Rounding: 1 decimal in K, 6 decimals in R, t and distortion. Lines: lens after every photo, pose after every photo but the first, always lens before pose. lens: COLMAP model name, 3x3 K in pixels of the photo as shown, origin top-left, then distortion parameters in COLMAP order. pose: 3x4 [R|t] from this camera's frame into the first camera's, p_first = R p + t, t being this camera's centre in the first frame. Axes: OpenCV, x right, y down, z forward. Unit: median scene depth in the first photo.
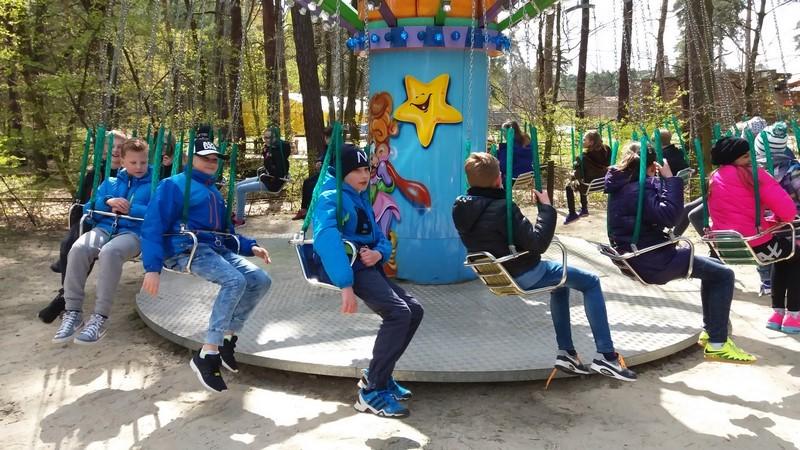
lens RADIAL K [[654.2, 0, 394.7], [0, 654.2, 229.3], [0, 0, 1]] dist [0.070108, -0.144875]
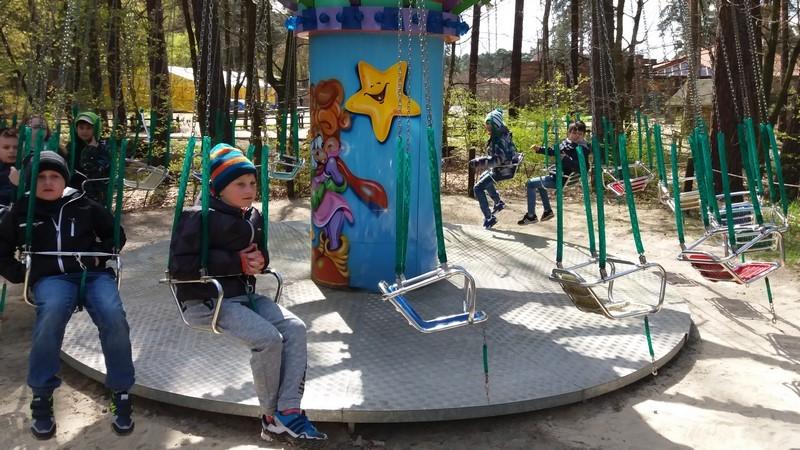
lens RADIAL K [[654.2, 0, 395.1], [0, 654.2, 223.2], [0, 0, 1]] dist [0.070108, -0.144875]
pose [[0.984005, -0.017859, 0.177241, -0.083609], [0.013347, 0.999557, 0.026616, -0.032625], [-0.177637, -0.023825, 0.983808, 0.092023]]
